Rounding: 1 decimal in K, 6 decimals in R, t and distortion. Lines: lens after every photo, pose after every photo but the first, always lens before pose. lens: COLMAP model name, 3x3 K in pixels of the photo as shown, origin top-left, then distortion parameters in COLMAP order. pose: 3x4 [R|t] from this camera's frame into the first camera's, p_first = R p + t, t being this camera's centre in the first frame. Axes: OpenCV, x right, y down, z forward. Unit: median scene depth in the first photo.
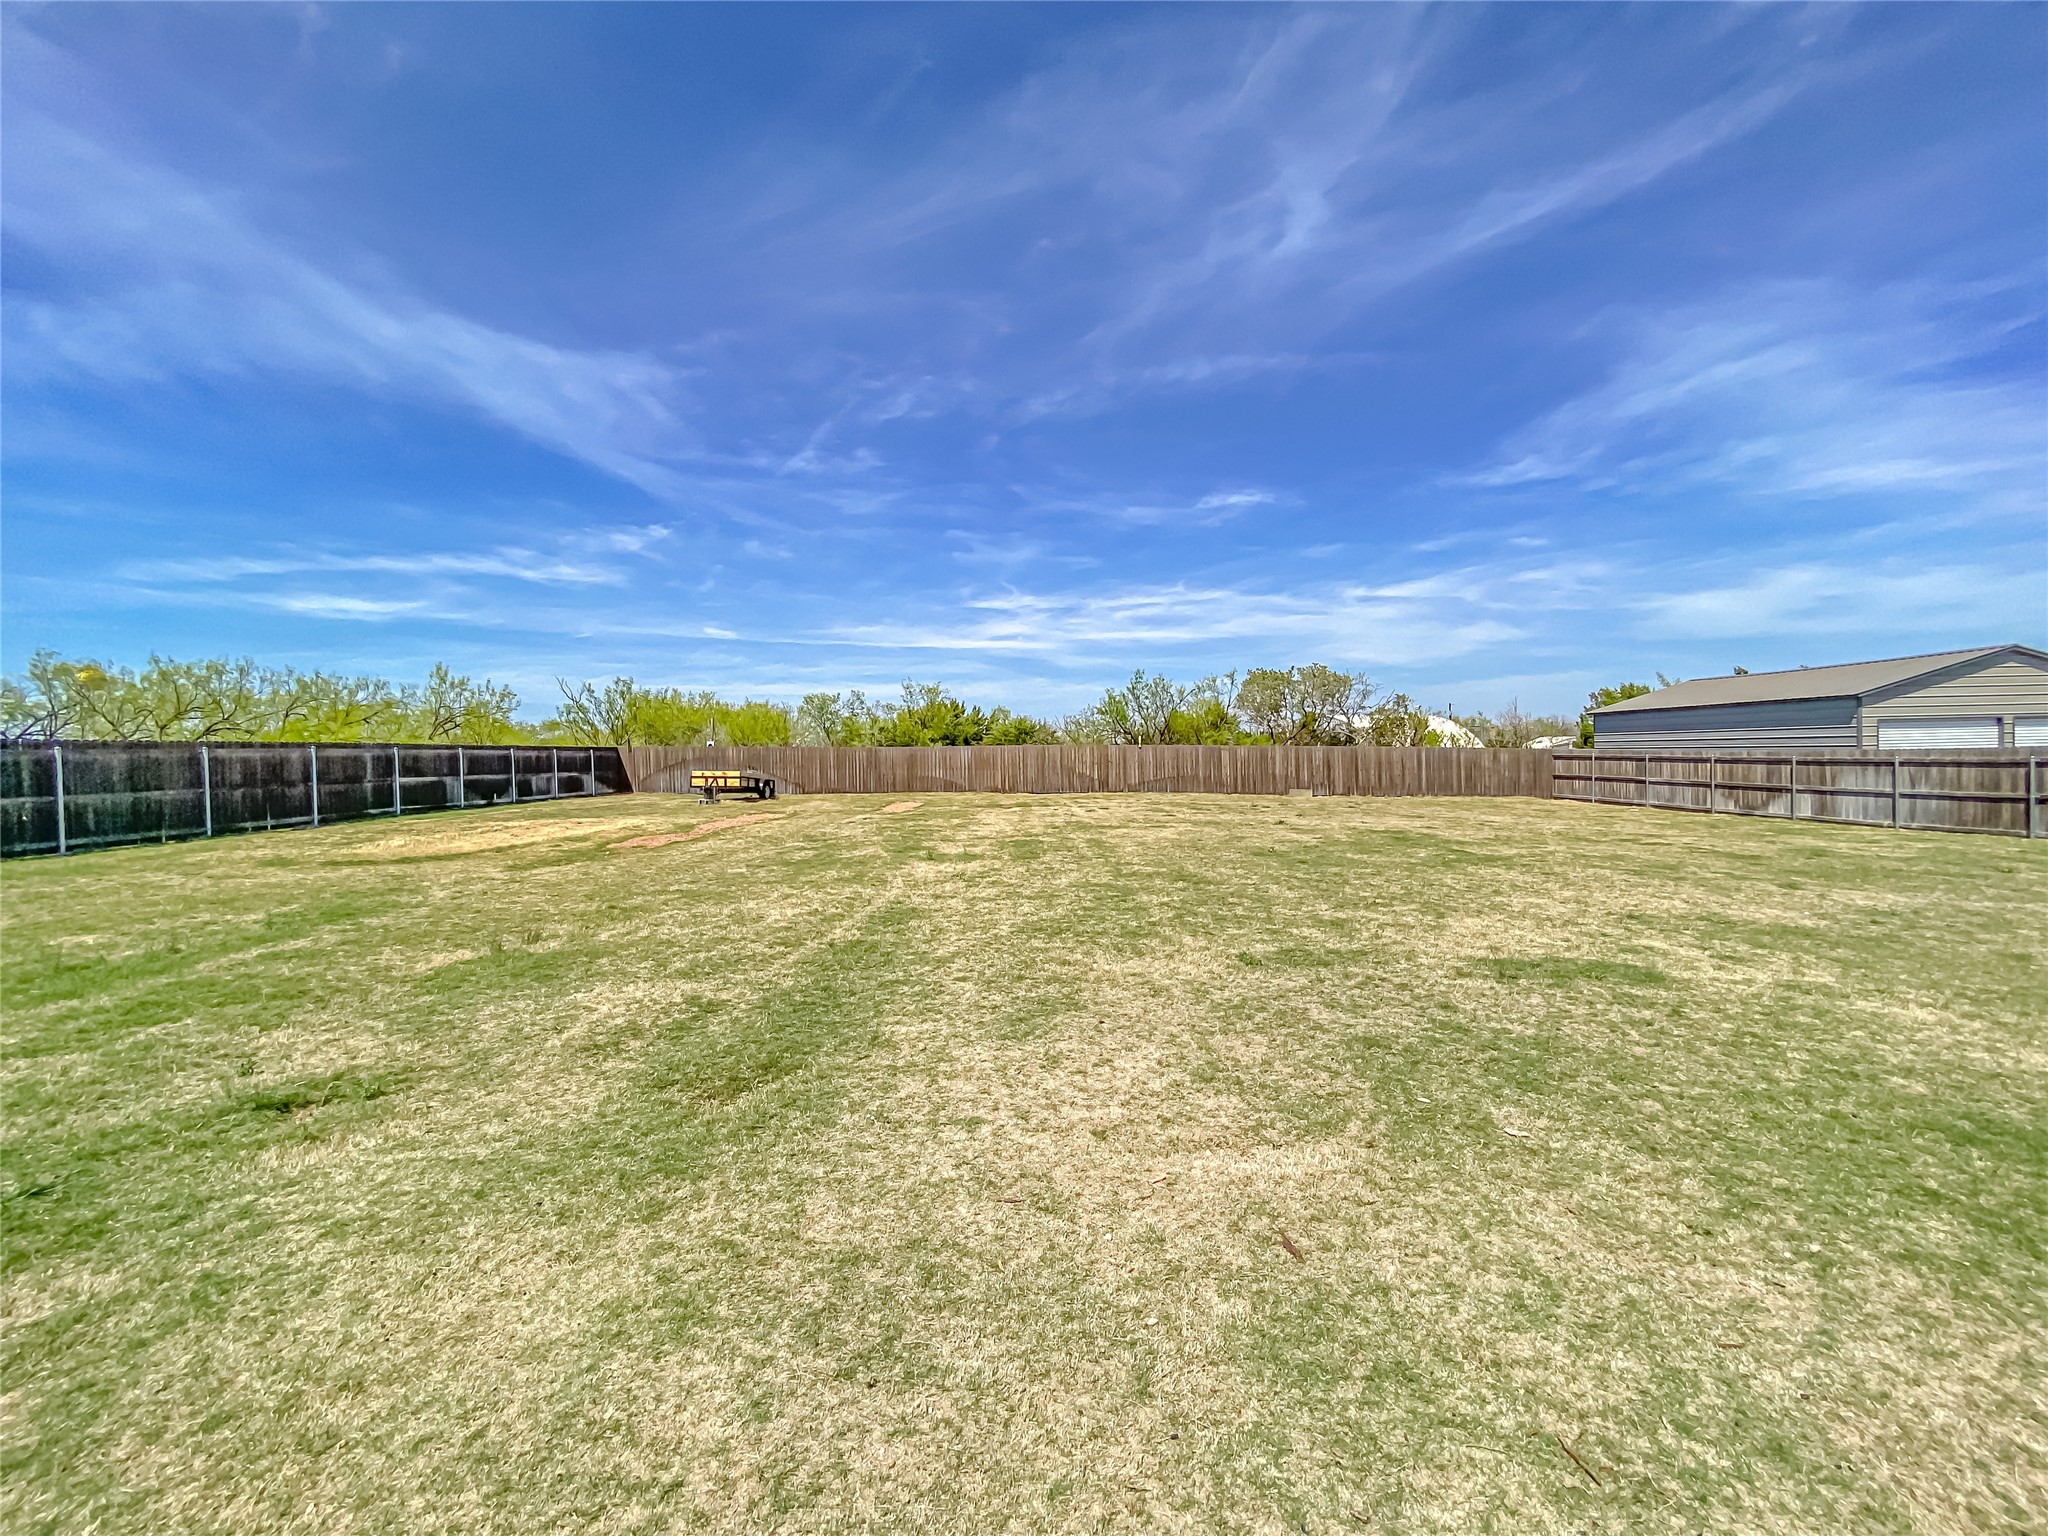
lens RADIAL K [[833.1, 0, 1024.0], [0, 833.1, 768.0], [0, 0, 1]] dist [0.001049, 0.000017]
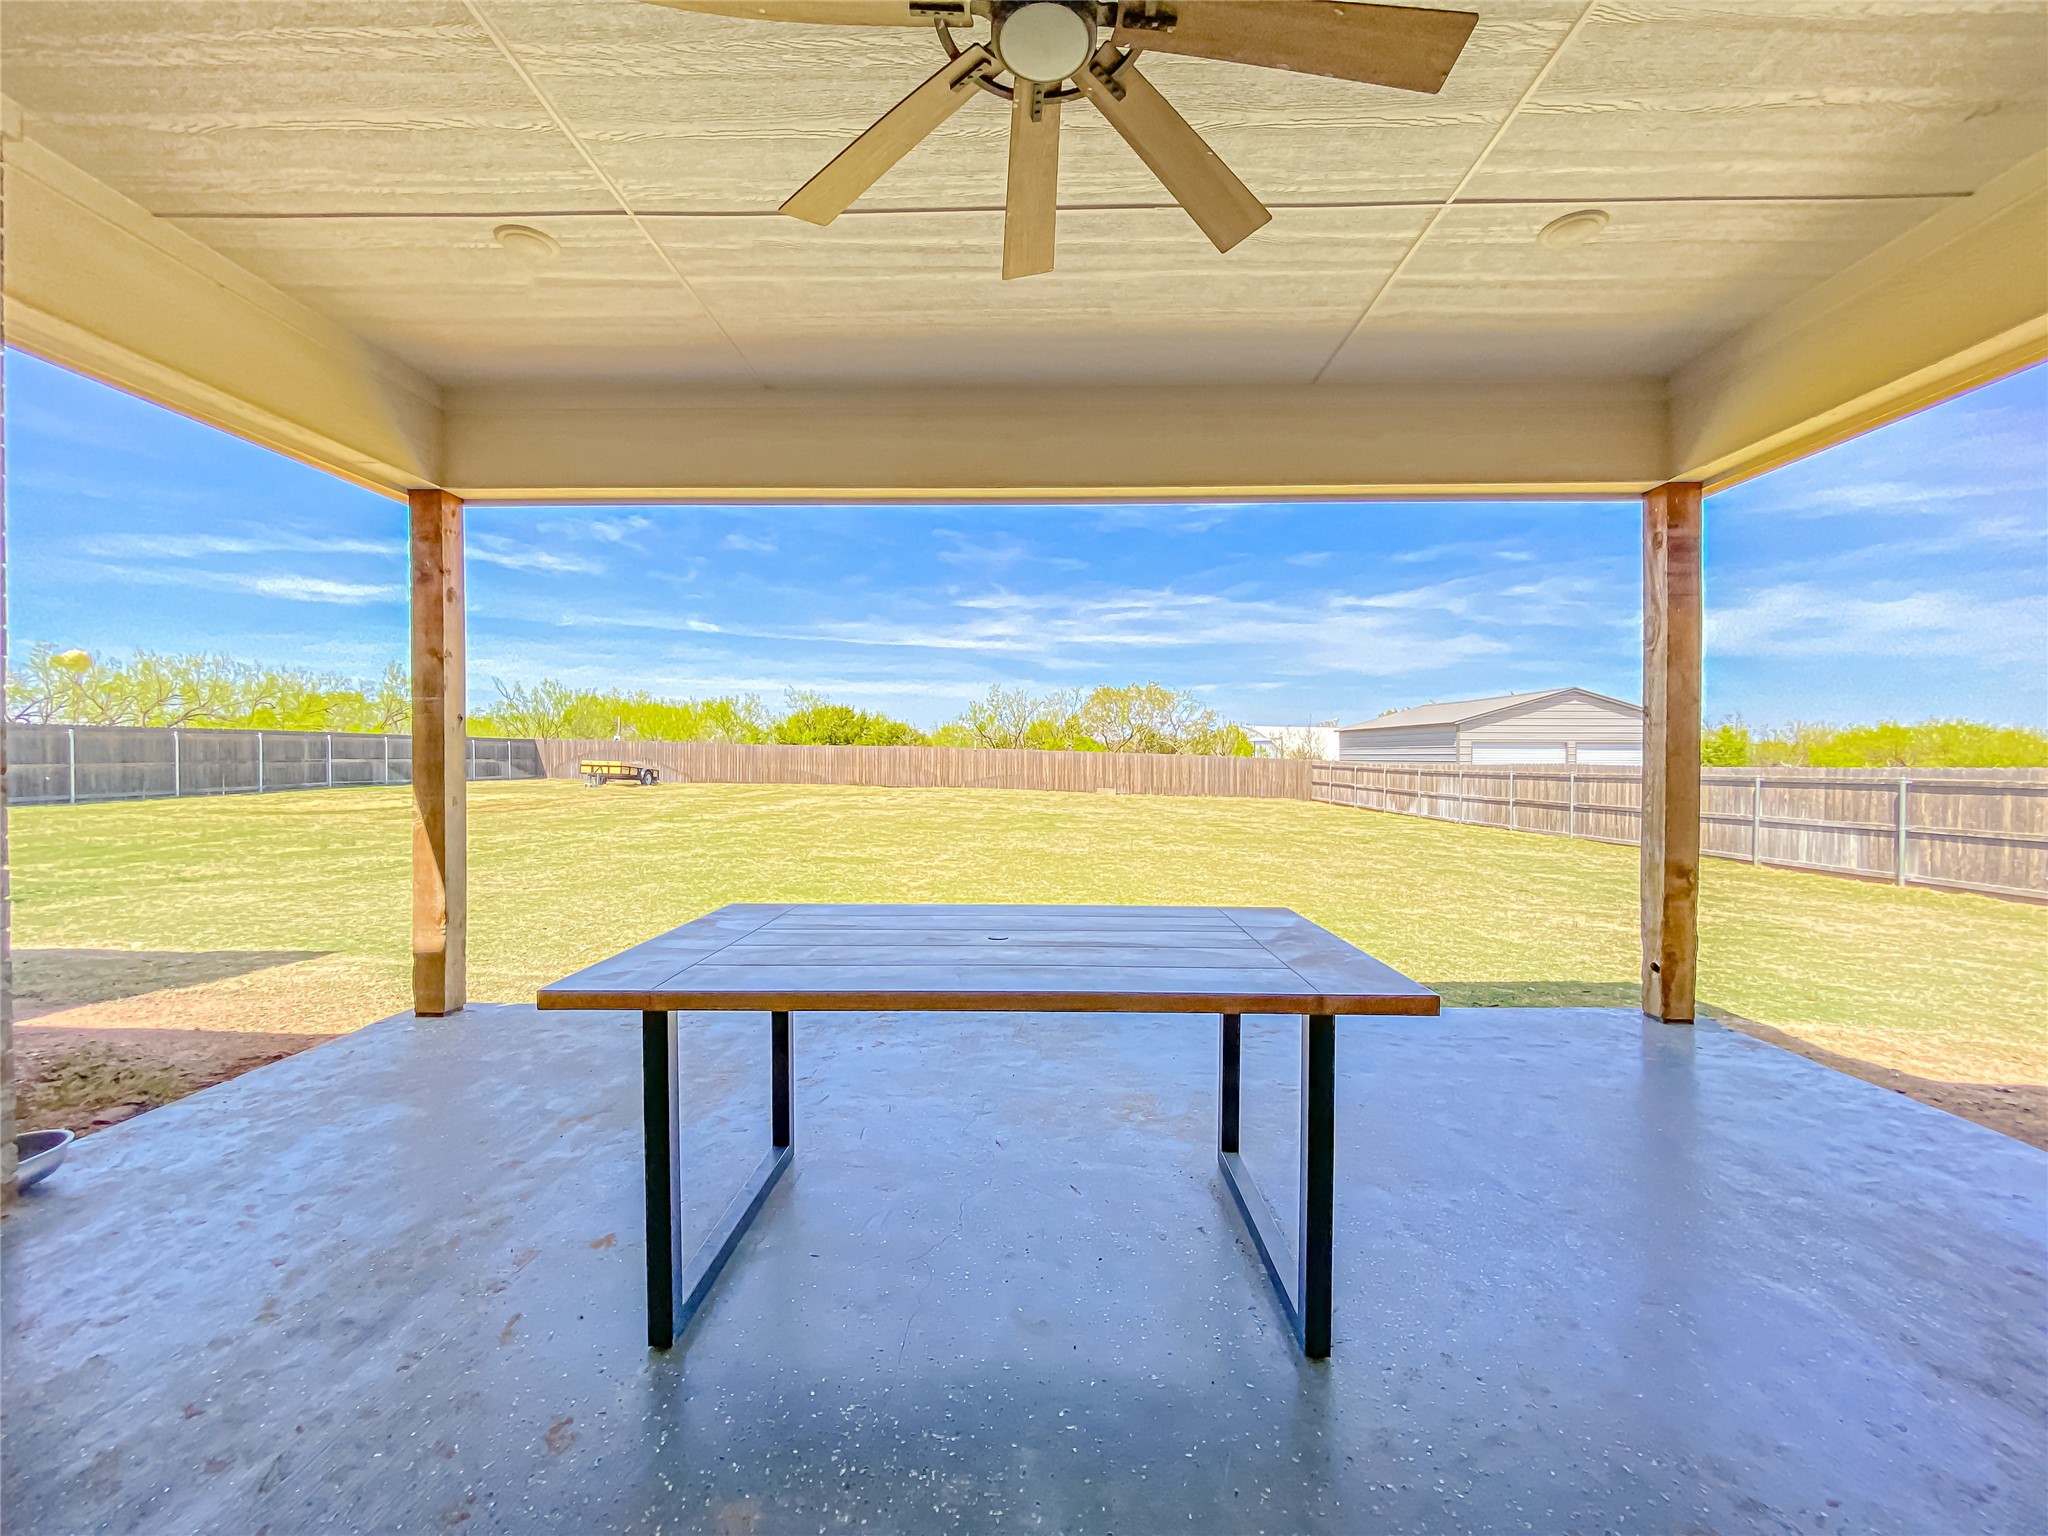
lens RADIAL K [[854.5, 0, 1024.0], [0, 854.5, 768.0], [0, 0, 1]] dist [-0.017436, 0.010188]
pose [[0.999701, 0.024423, 0.001425, 0.209689], [-0.024420, 0.999699, -0.002205, 0.001700], [-0.001479, 0.002170, 0.999997, -0.202494]]
